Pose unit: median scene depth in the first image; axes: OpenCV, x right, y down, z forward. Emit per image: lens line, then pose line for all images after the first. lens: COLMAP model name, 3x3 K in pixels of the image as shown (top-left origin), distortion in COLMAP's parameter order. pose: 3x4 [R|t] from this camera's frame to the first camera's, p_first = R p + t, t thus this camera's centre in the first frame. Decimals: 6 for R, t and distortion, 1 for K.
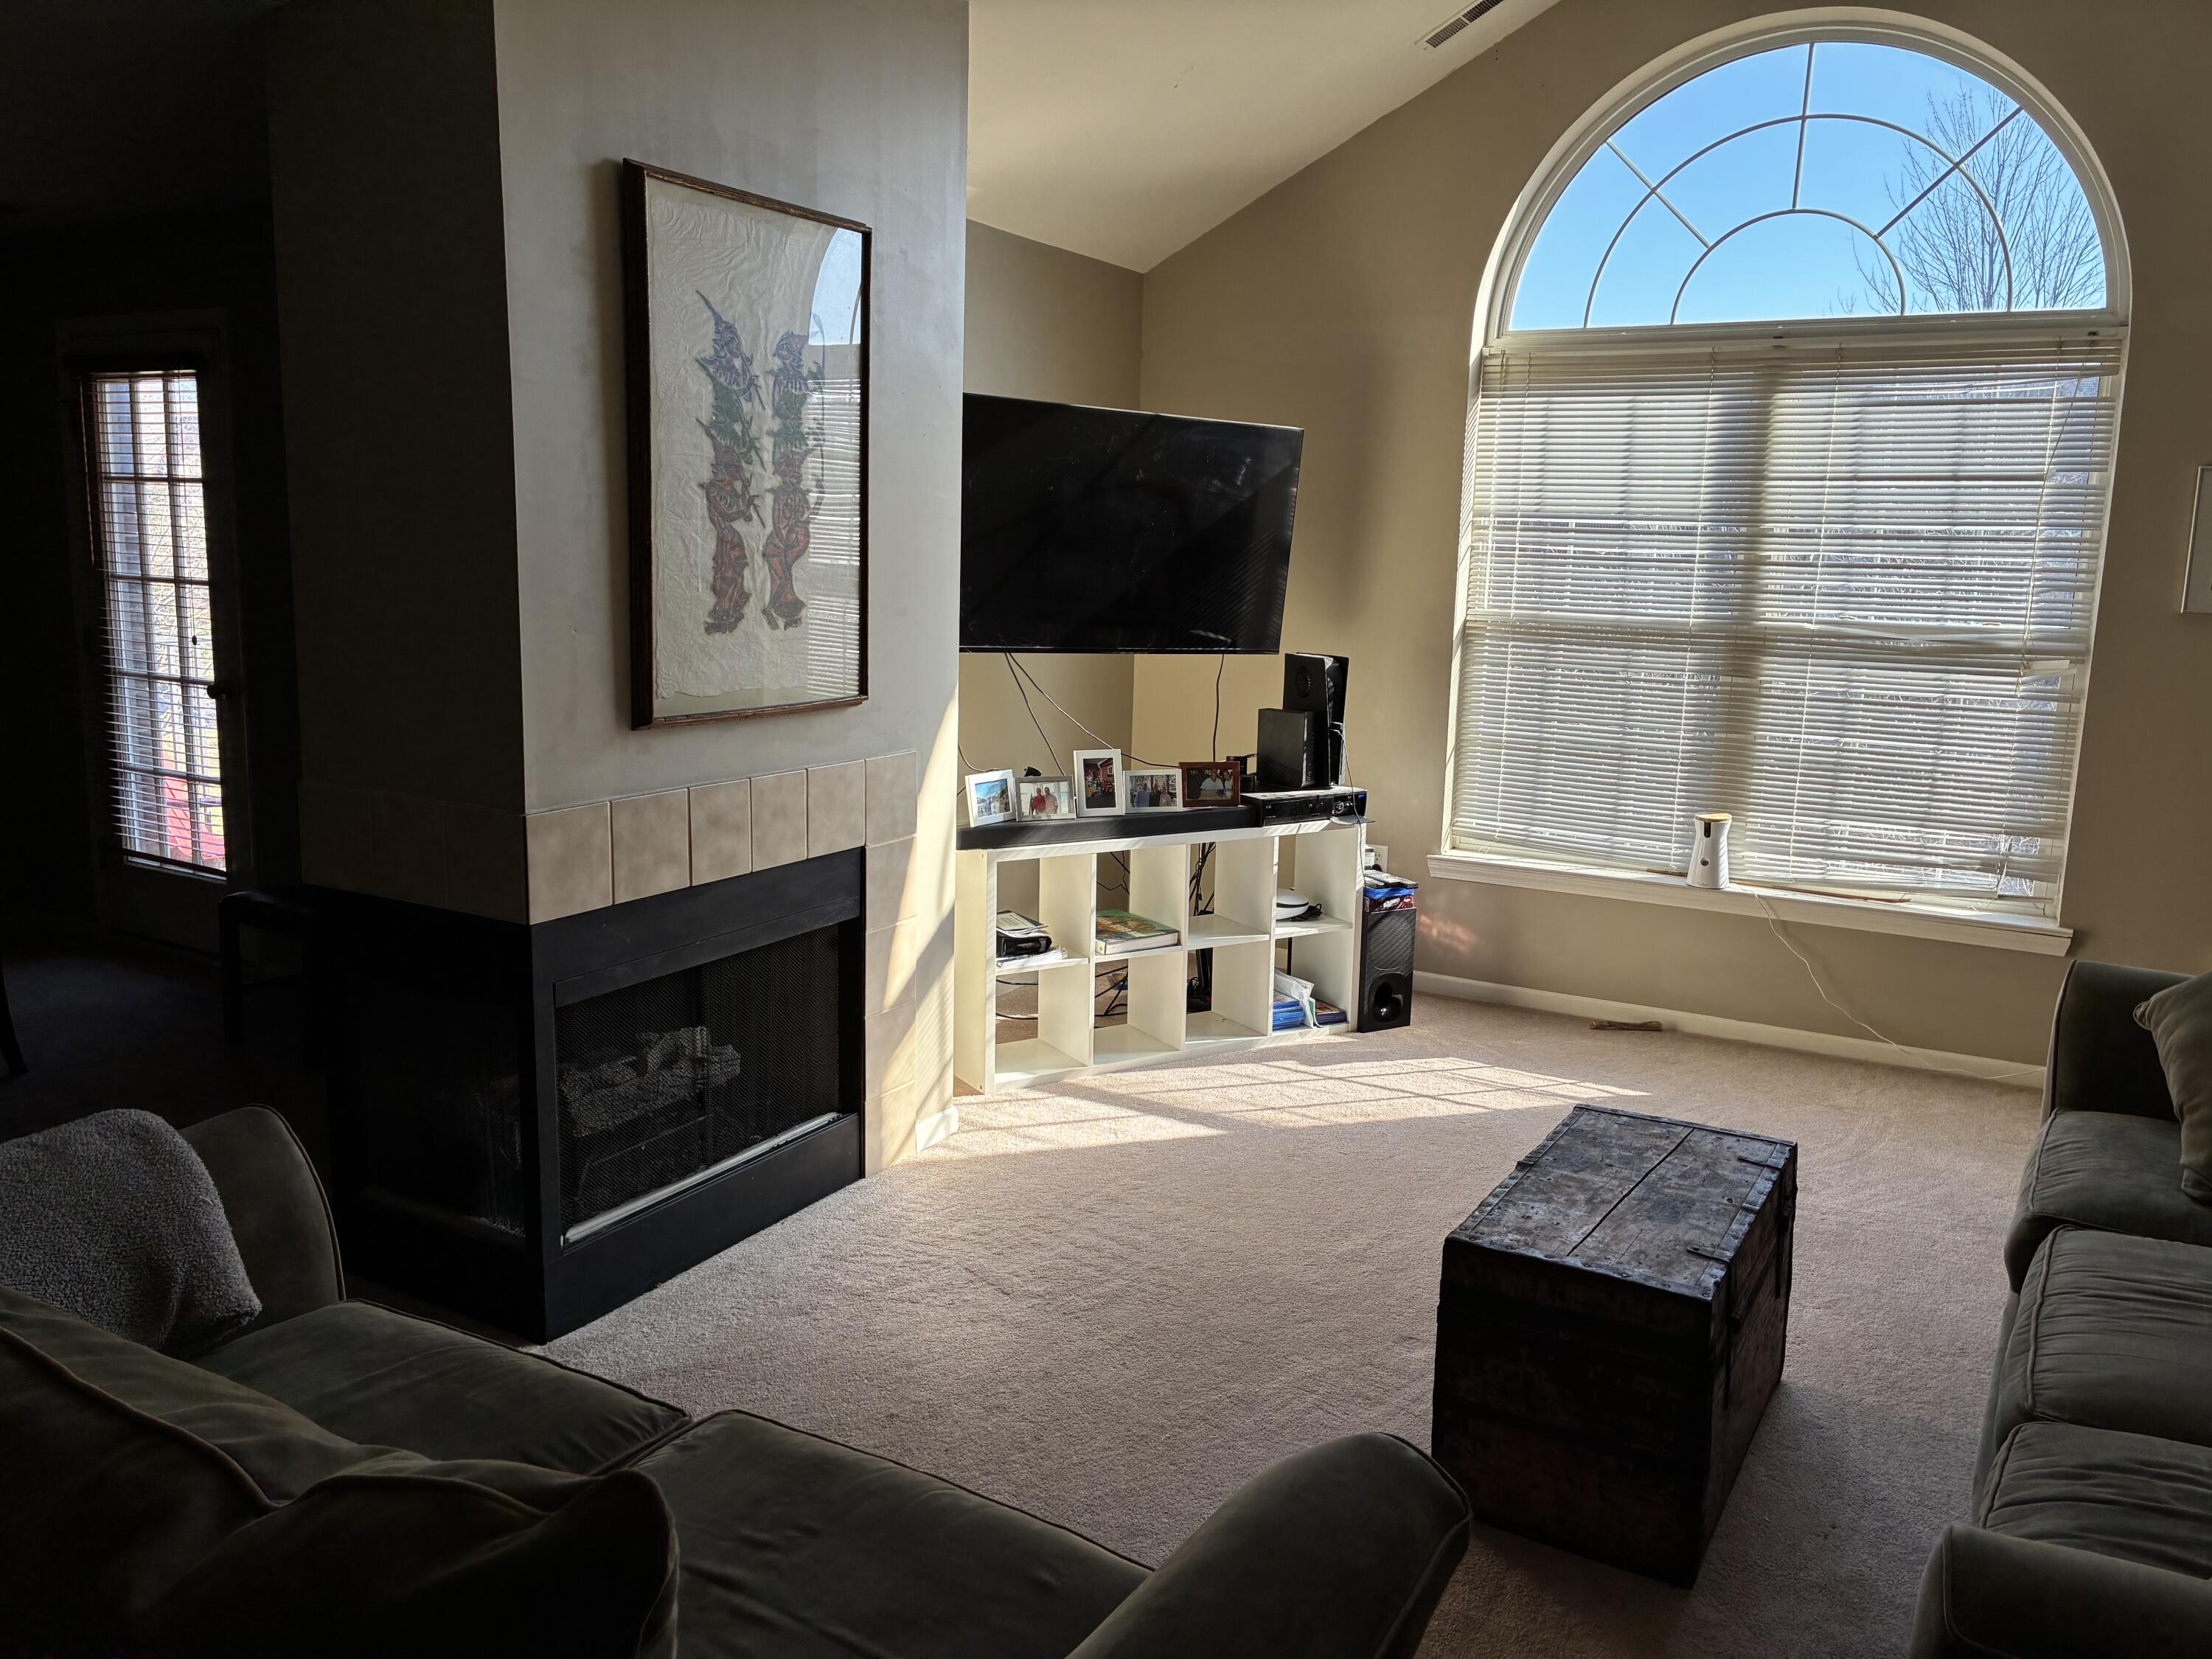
lens RADIAL K [[1667.0, 0, 1090.4], [0, 1667.0, 813.0], [0, 0, 1]] dist [0.045563, -0.061353]
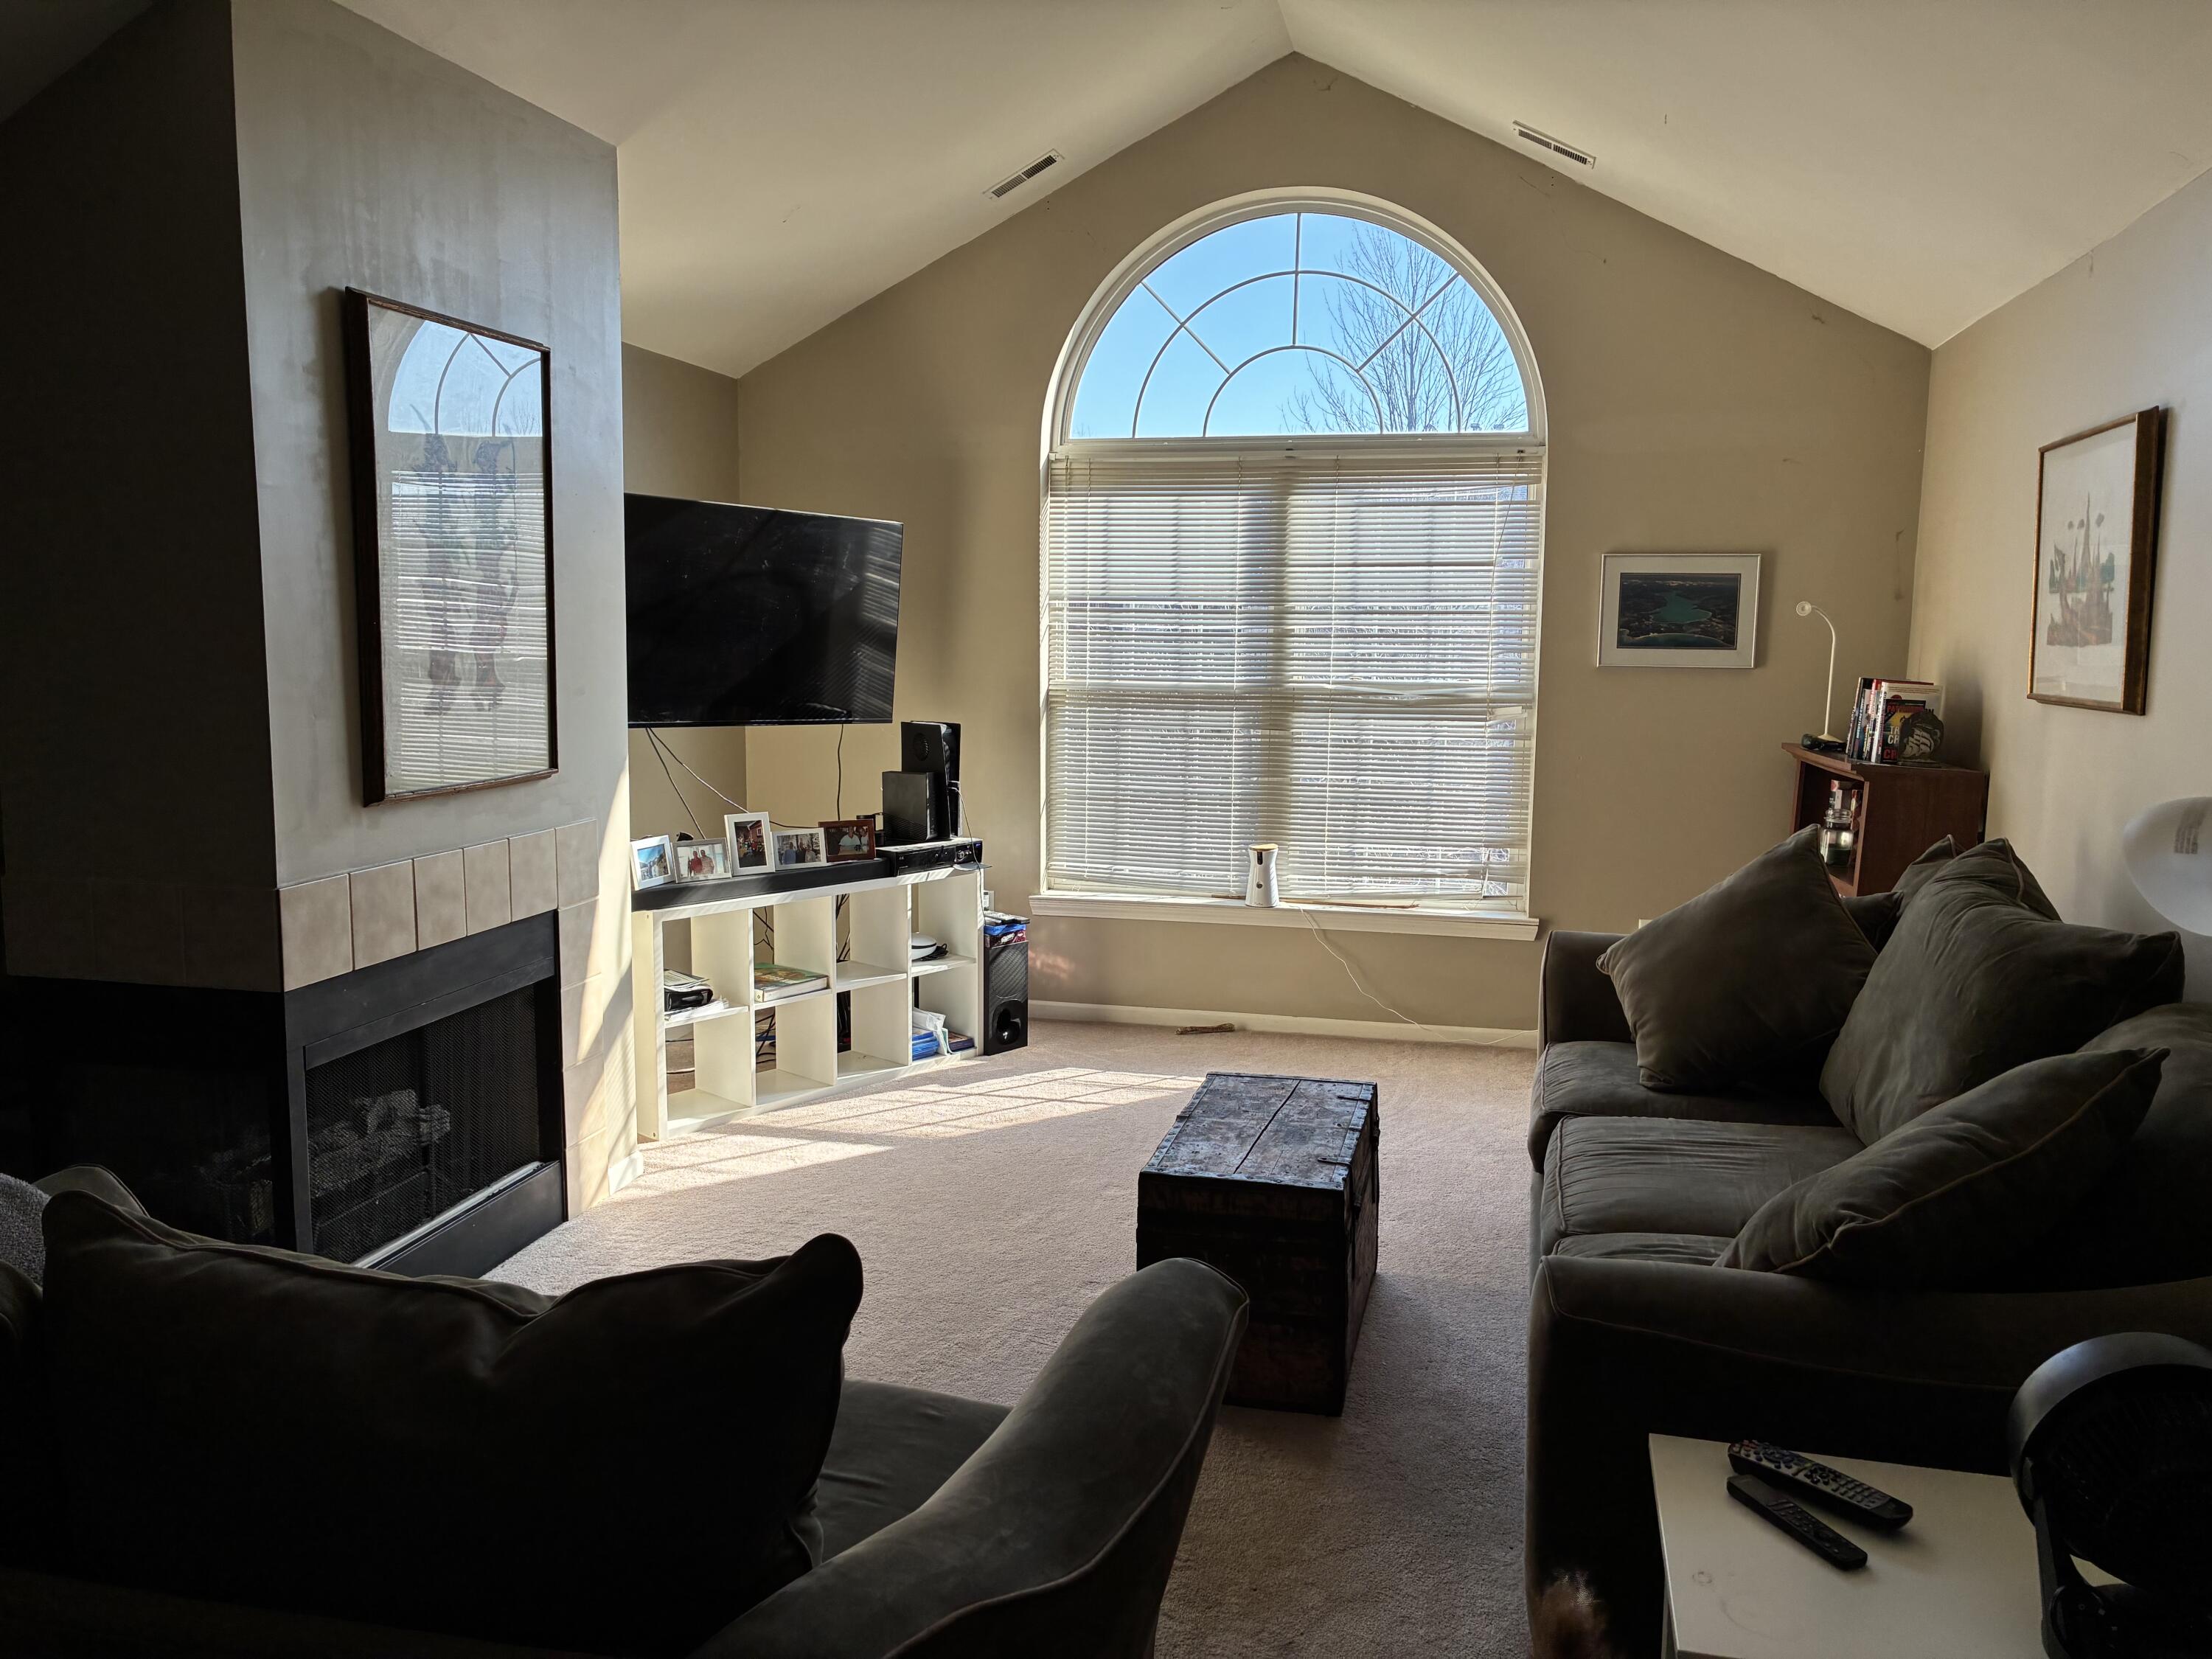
lens RADIAL K [[1667.0, 0, 1090.4], [0, 1667.0, 813.0], [0, 0, 1]] dist [0.045563, -0.061353]
pose [[0.957394, -0.048351, 0.284710, -0.109797], [0.061050, 0.997489, -0.035895, 0.017536], [-0.282260, 0.051747, 0.957941, -0.134526]]
